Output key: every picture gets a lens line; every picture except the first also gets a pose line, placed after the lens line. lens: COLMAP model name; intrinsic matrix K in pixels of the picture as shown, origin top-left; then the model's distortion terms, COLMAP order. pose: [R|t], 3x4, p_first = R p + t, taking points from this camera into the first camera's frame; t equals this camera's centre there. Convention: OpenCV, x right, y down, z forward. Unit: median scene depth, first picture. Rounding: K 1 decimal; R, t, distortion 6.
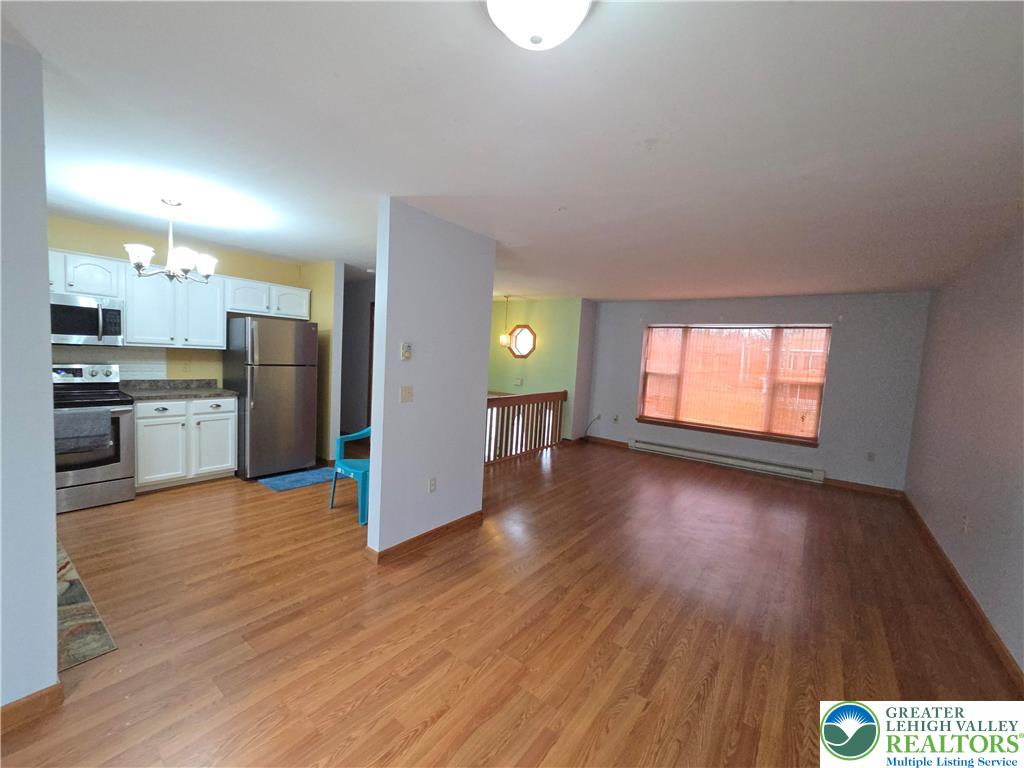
lens RADIAL K [[407.7, 0, 497.5], [0, 407.7, 386.2], [0, 0, 1]] dist [0.002363, 0.000015]
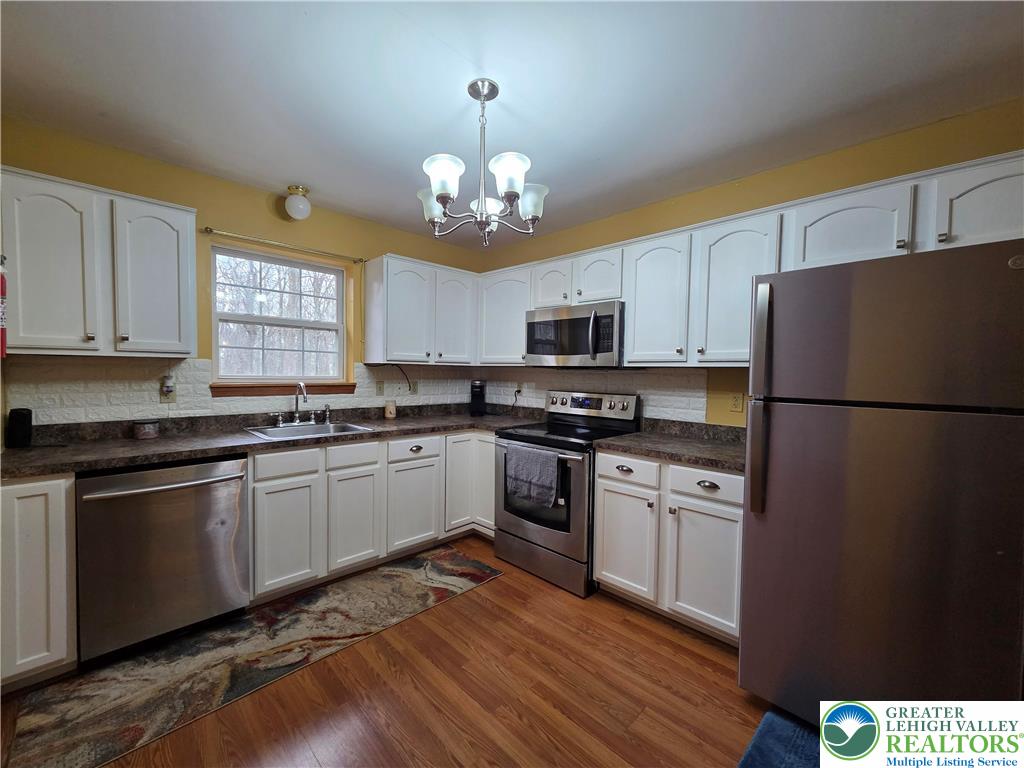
lens RADIAL K [[407.7, 0, 497.5], [0, 407.7, 386.2], [0, 0, 1]] dist [0.002363, 0.000015]
pose [[-0.123204, 0.008340, -0.992346, -0.206941], [-0.080995, 0.996544, 0.018431, -0.061420], [0.989071, 0.082646, -0.122102, 0.886727]]
